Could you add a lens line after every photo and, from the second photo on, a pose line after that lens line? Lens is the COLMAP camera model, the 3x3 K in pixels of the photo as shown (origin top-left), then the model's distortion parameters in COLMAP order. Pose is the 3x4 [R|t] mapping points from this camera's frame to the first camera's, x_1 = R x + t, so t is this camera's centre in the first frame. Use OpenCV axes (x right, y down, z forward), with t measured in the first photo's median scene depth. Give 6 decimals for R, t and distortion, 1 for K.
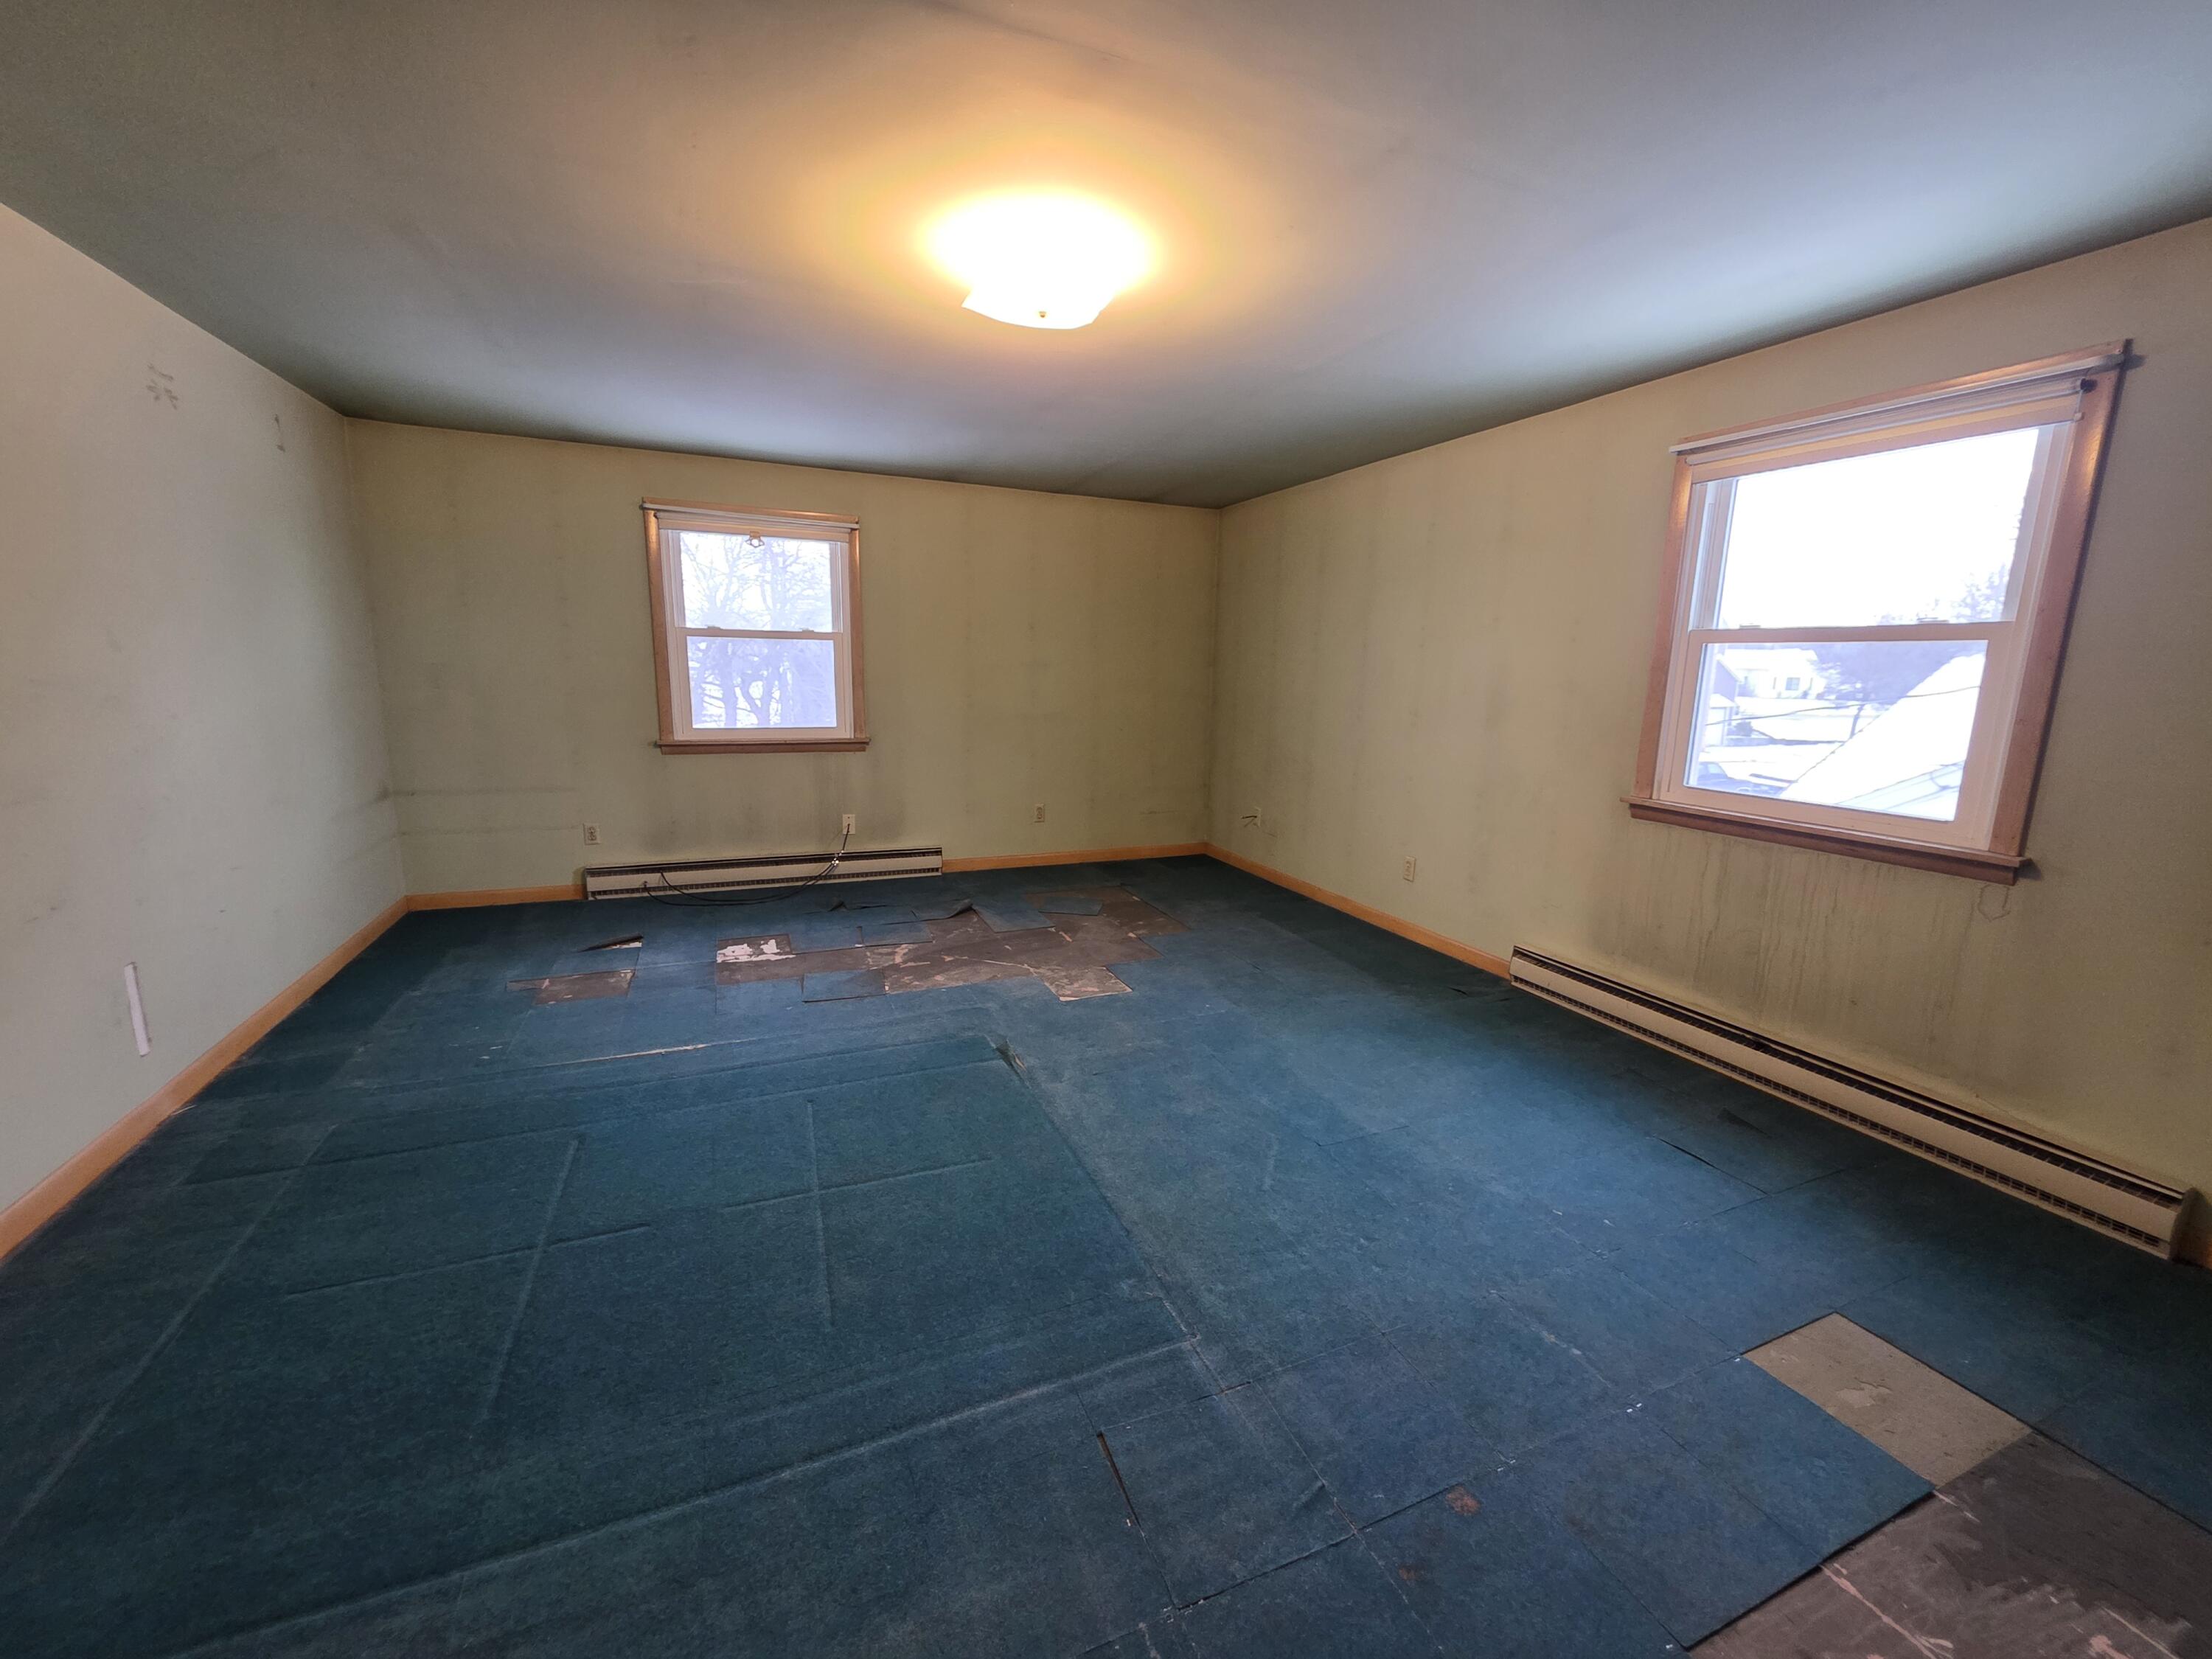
lens RADIAL K [[878.7, 0, 1101.4], [0, 878.7, 826.4], [0, 0, 1]] dist [0.003269, 0.000346]
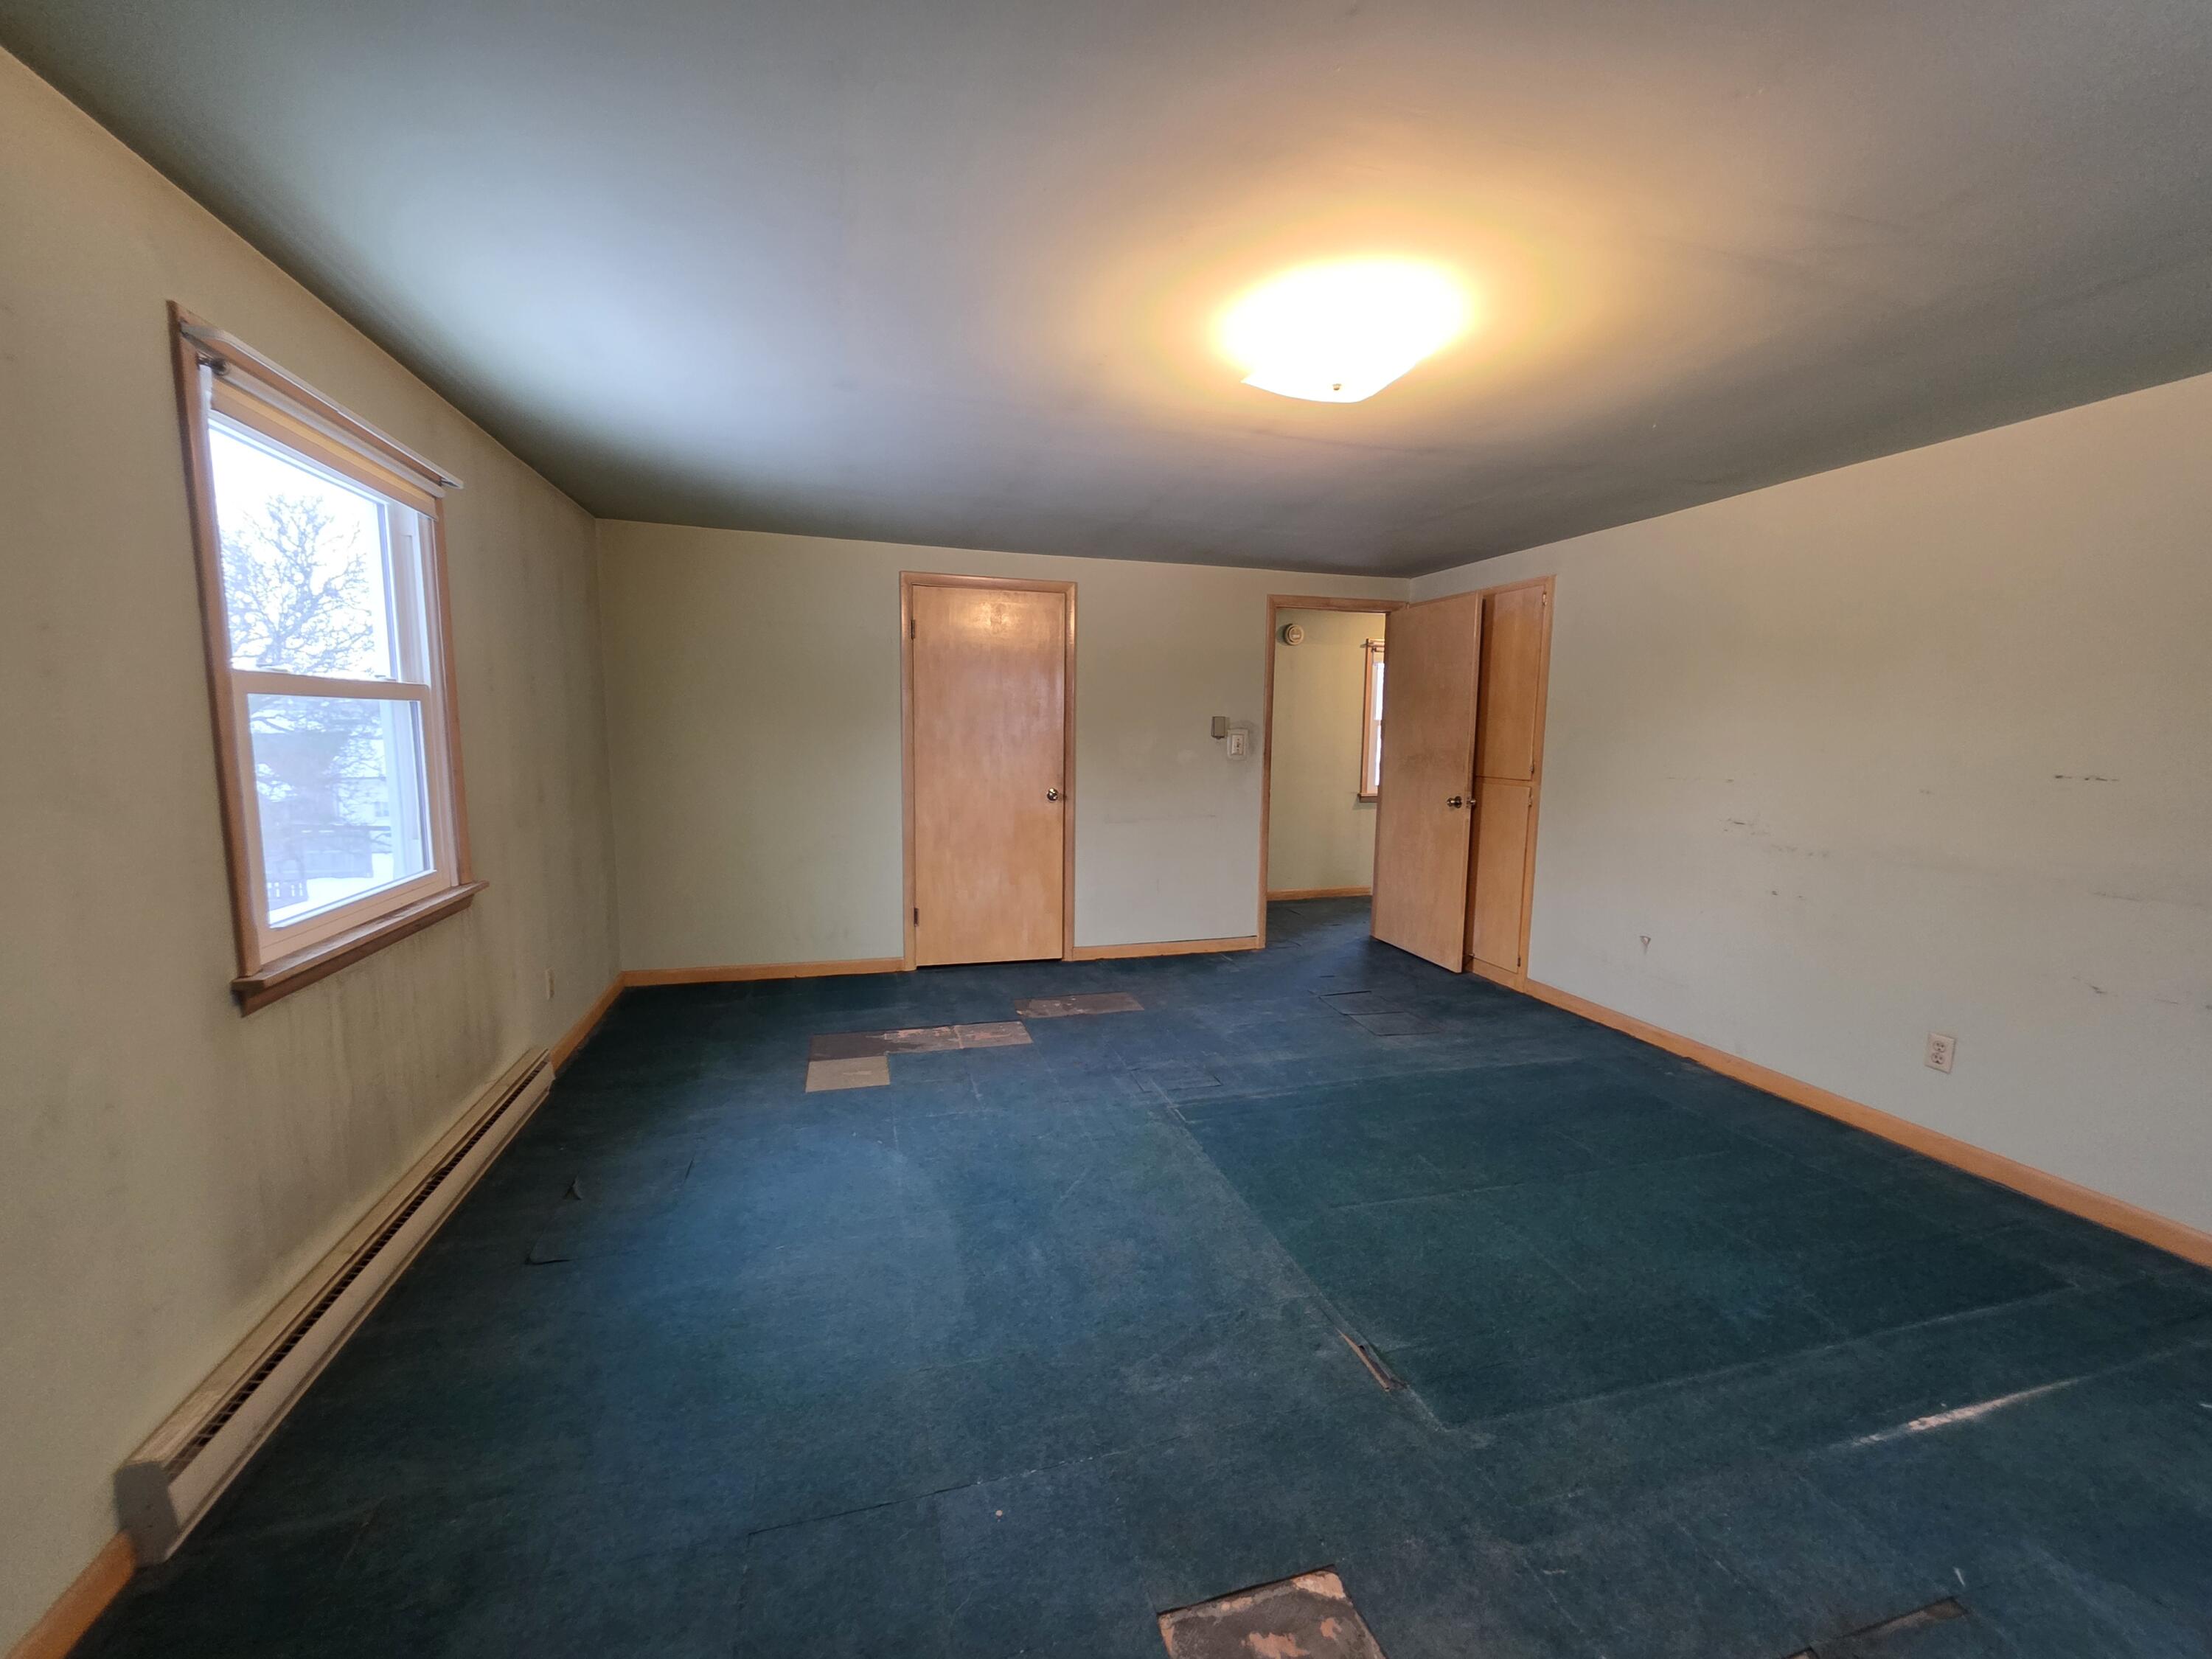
lens RADIAL K [[884.6, 0, 1096.0], [0, 884.6, 828.4], [0, 0, 1]] dist [0.001871, 0.000073]
pose [[-0.990986, -0.049631, 0.124435, 0.042167], [-0.009425, 0.952371, 0.304797, -0.347389], [-0.133636, 0.300876, -0.944254, 1.704168]]
